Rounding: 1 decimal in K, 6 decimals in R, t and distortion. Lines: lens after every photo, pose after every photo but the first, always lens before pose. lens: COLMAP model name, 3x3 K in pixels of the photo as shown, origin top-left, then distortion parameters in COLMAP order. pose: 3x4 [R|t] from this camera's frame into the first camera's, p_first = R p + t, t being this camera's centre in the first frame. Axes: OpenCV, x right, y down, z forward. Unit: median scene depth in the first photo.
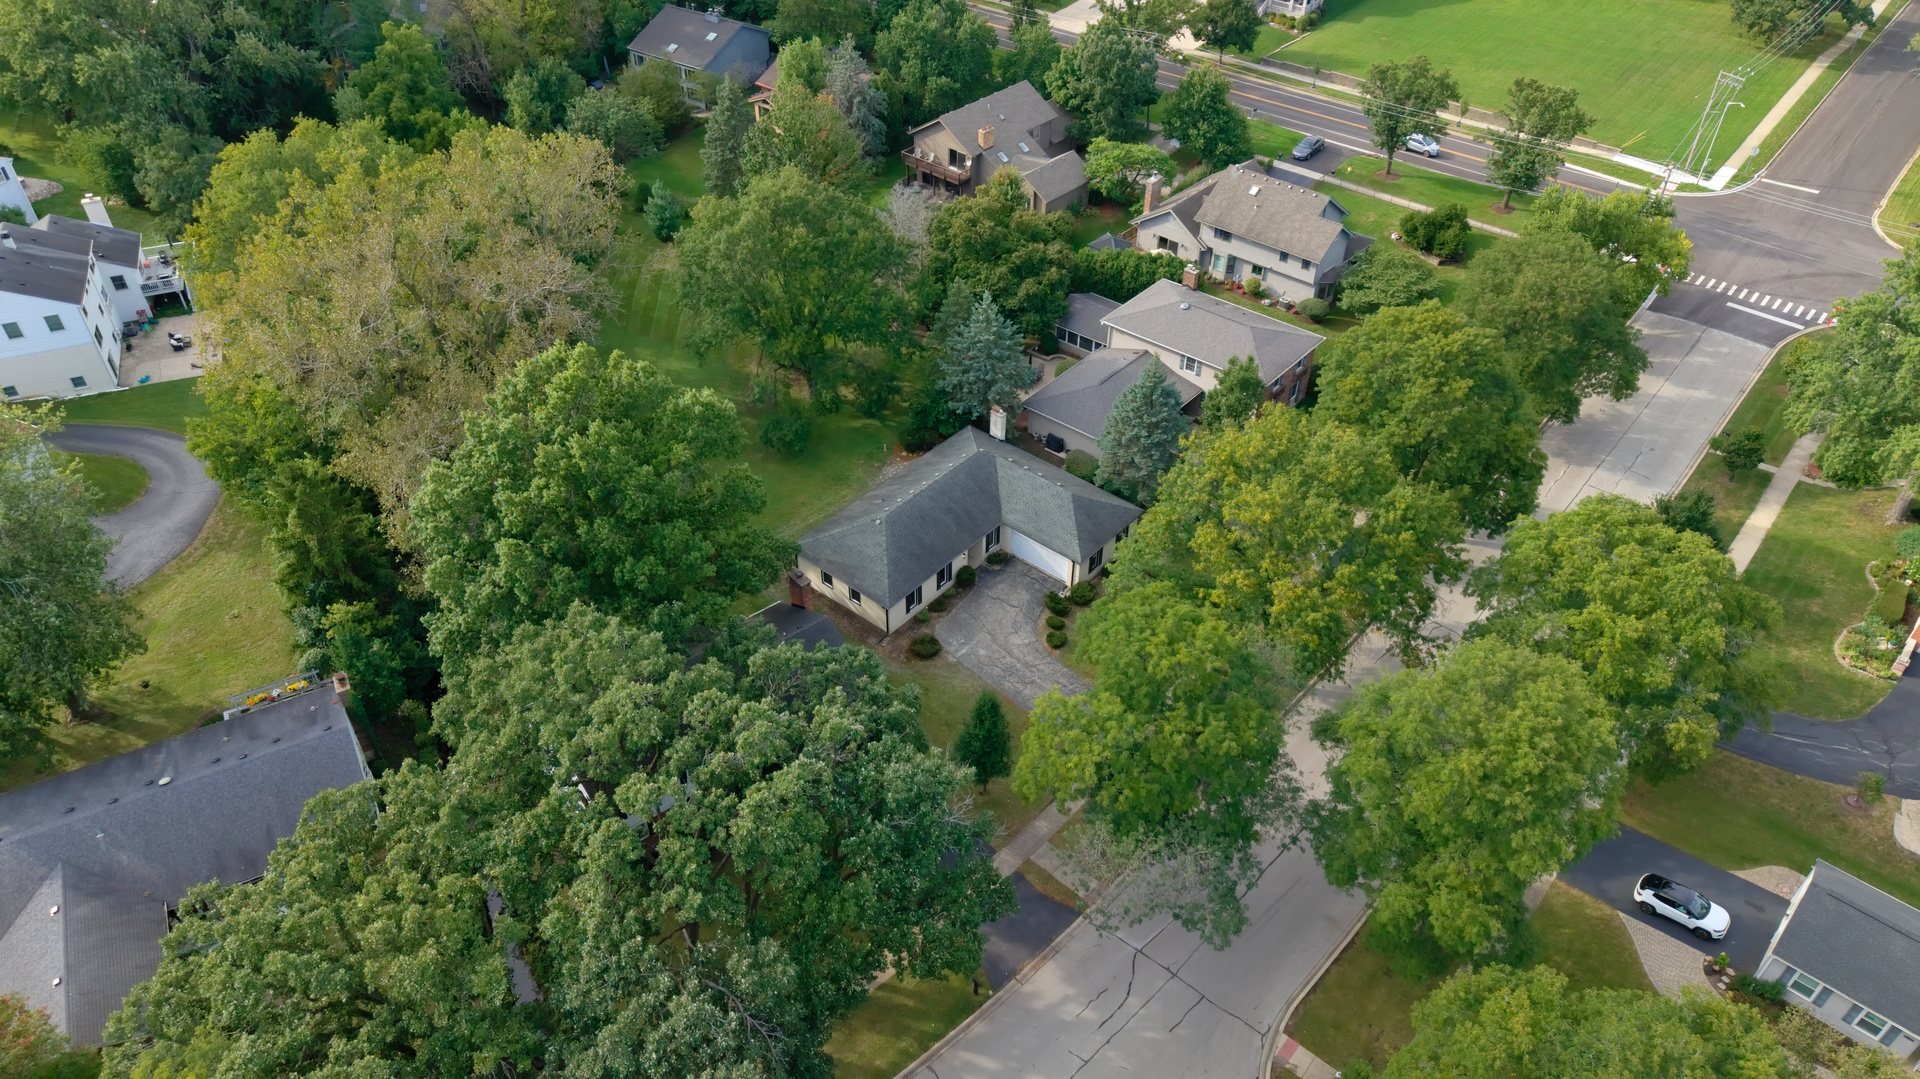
lens RADIAL K [[1295.2, 0, 960.0], [0, 1295.2, 539.5], [0, 0, 1]] dist [0.016509, 0.001025]
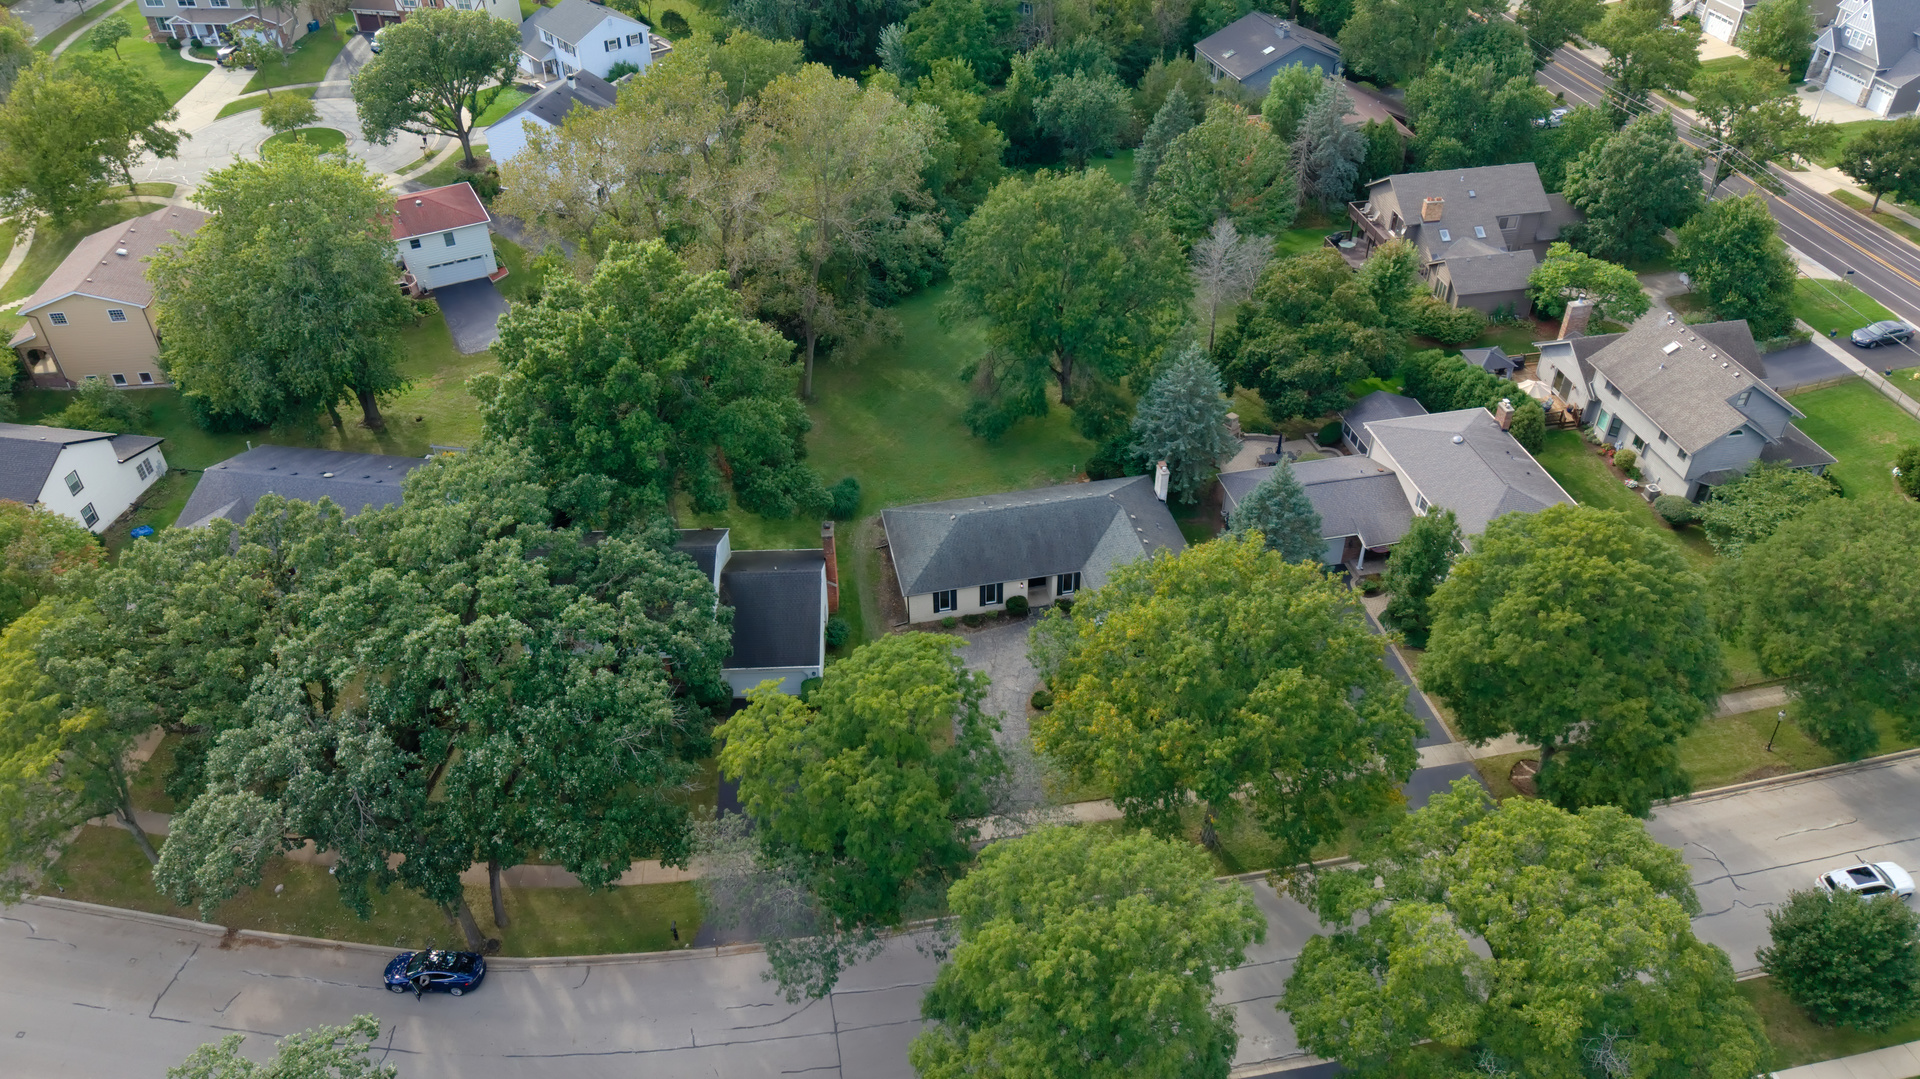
lens RADIAL K [[1355.3, 0, 960.0], [0, 1355.3, 539.5], [0, 0, 1]] dist [-0.003566, 0.001720]
pose [[0.784127, 0.369819, -0.498376, 0.335633], [-0.381662, 0.920600, 0.082637, -0.062125], [0.489366, 0.125413, 0.863014, 0.084982]]
